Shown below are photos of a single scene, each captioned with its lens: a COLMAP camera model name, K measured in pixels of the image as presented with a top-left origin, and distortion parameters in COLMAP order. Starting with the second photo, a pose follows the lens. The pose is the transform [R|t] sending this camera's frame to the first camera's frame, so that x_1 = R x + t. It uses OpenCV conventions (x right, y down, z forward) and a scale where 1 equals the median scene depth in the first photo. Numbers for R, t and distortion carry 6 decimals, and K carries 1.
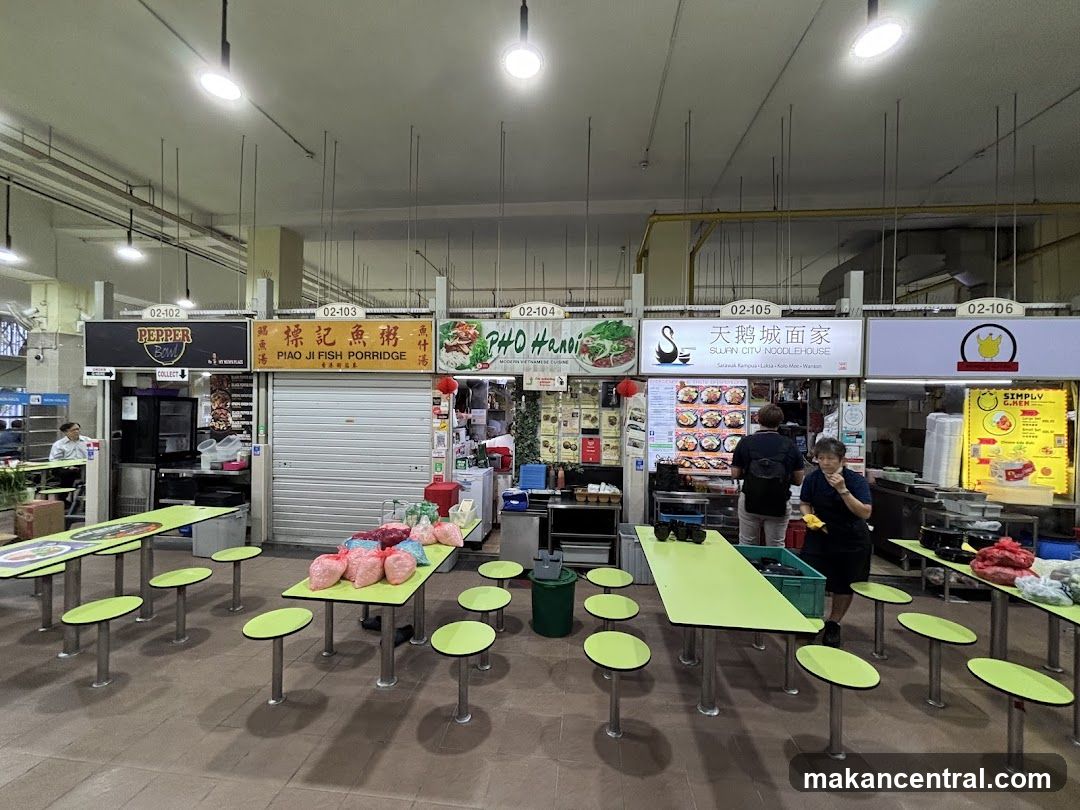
lens RADIAL K [[434.4, 0, 540.3], [0, 434.4, 407.1], [0, 0, 1]] dist [0.002395, -0.000169]
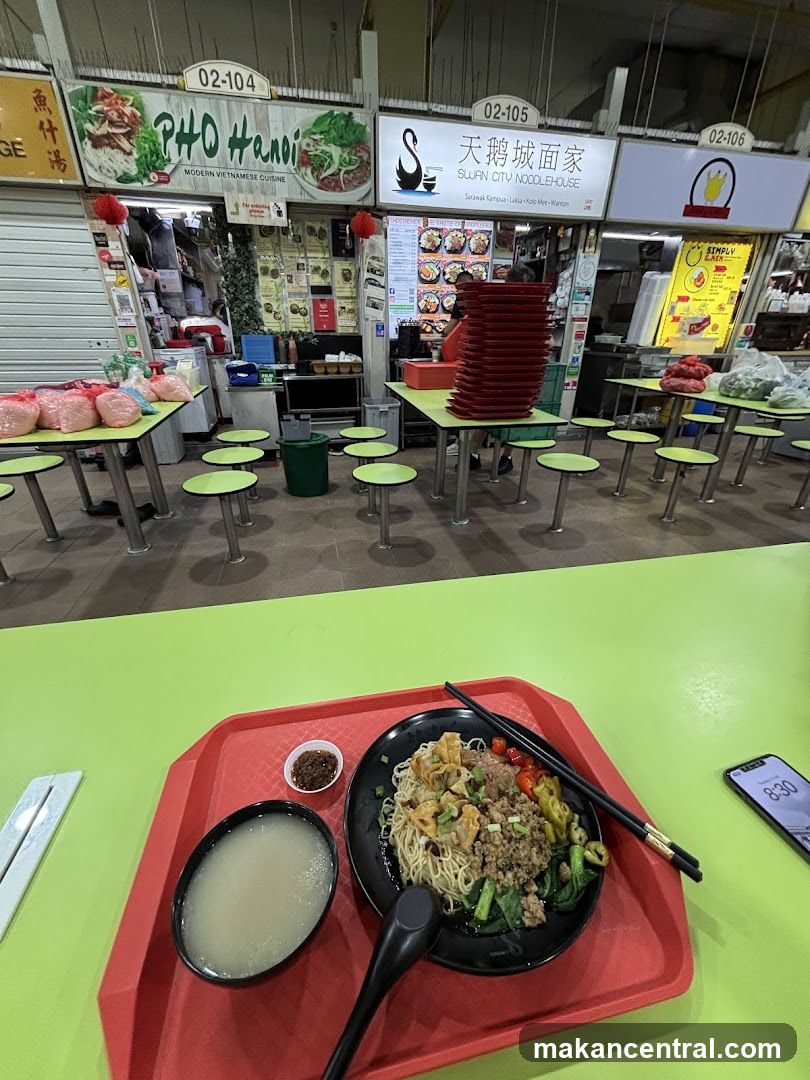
lens RADIAL K [[434.4, 0, 404.4], [0, 434.4, 541.1], [0, 0, 1]] dist [0.002395, -0.000169]
pose [[0.947430, -0.149079, 0.283111, -0.047687], [0.005753, 0.892618, 0.450777, 0.121526], [-0.319912, -0.425451, 0.846551, 0.028453]]
